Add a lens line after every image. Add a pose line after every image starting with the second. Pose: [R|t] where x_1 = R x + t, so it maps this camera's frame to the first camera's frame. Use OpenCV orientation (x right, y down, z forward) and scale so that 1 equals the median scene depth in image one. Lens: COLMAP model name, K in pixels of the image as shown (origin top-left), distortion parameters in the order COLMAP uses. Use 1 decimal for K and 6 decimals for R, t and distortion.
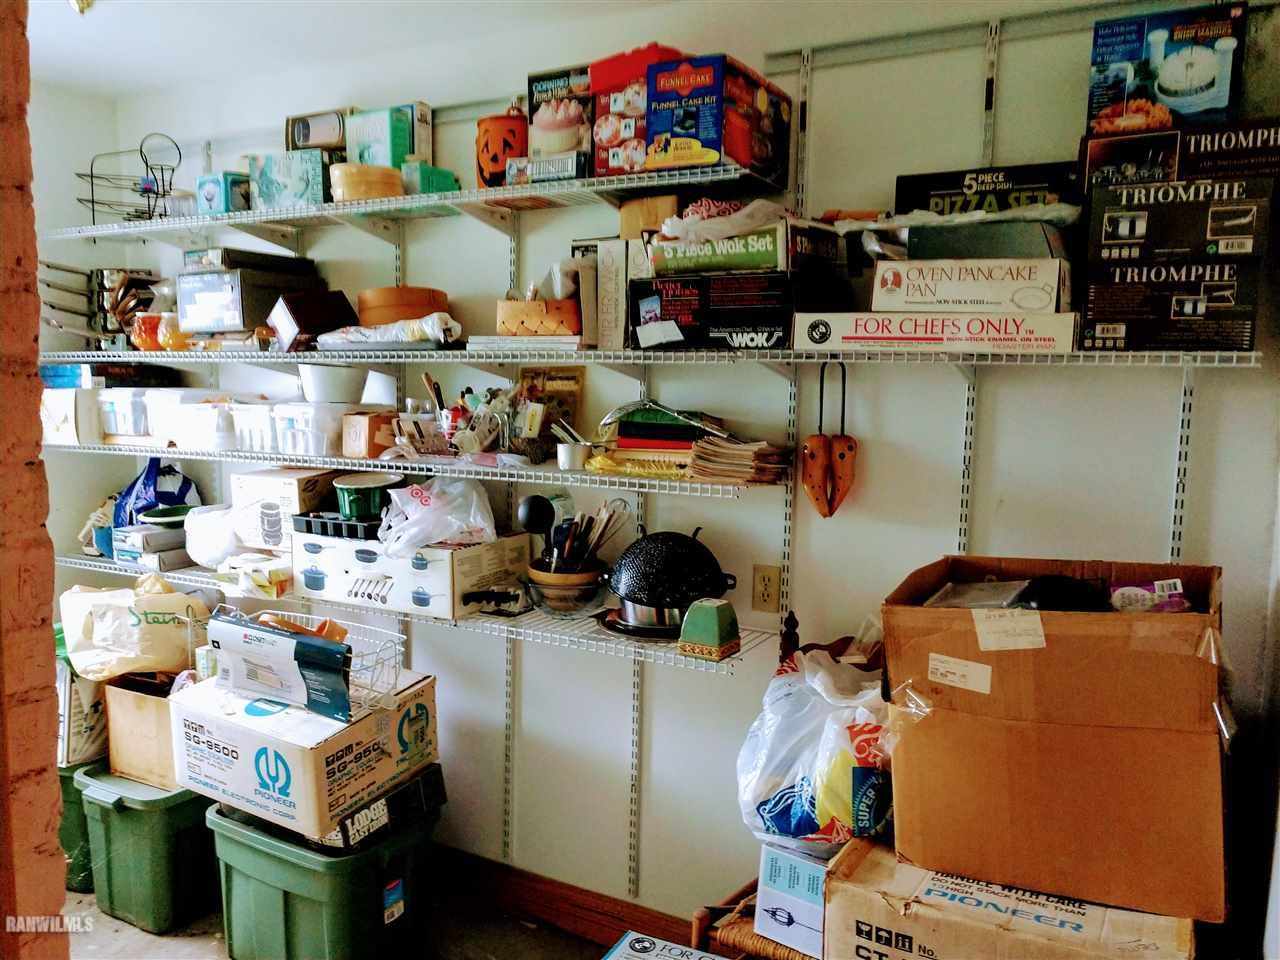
lens RADIAL K [[964.9, 0, 640.0], [0, 964.9, 480.0], [0, 0, 1]] dist [0.000550, 0.000868]
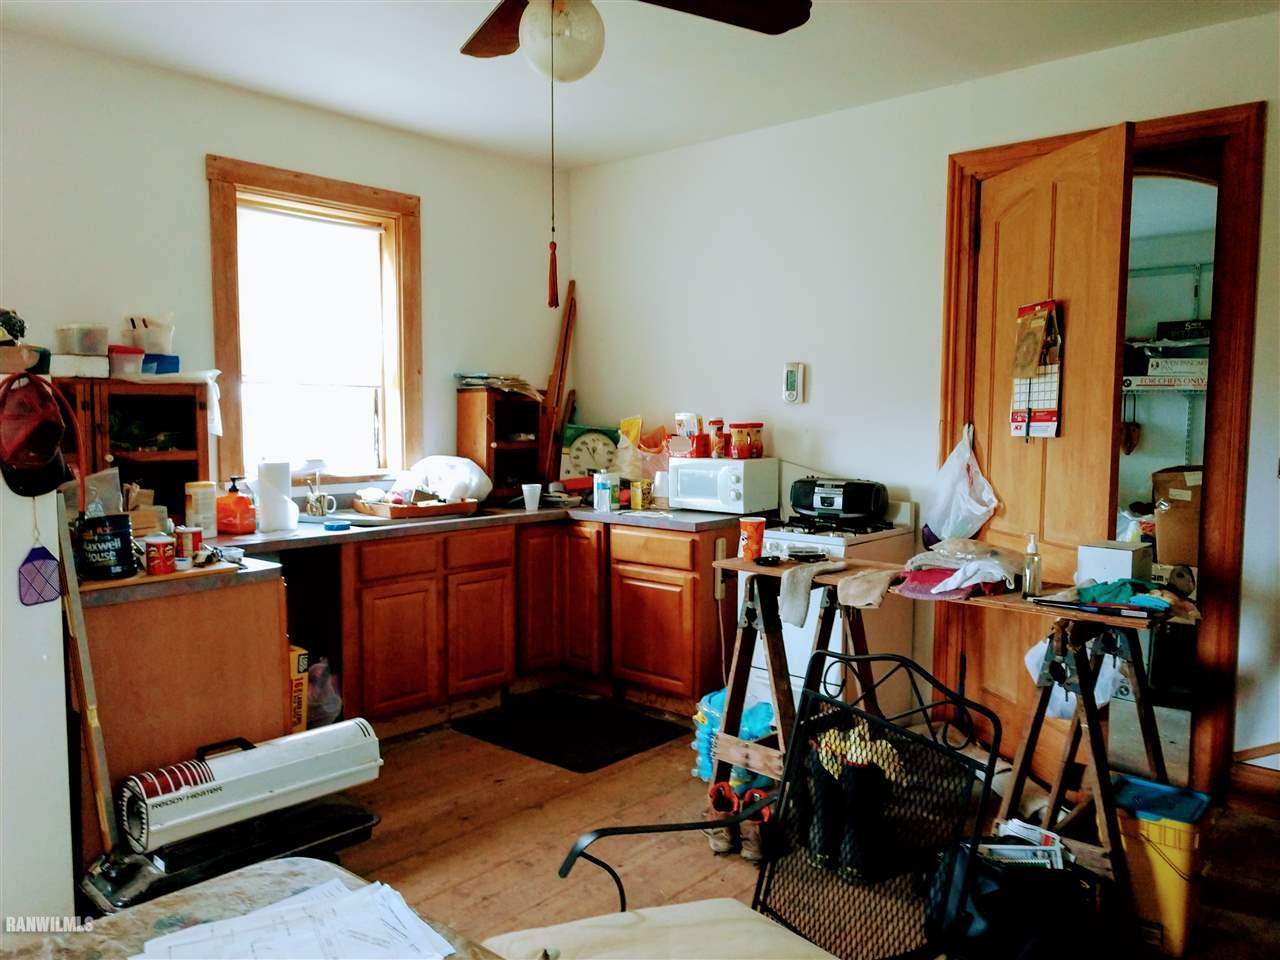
lens RADIAL K [[964.9, 0, 640.0], [0, 964.9, 480.0], [0, 0, 1]] dist [0.000550, 0.000868]
pose [[0.971692, 0.006414, -0.236163, -0.531103], [-0.013324, 0.999528, -0.027673, 0.227820], [0.235874, 0.030037, 0.971319, -2.070407]]
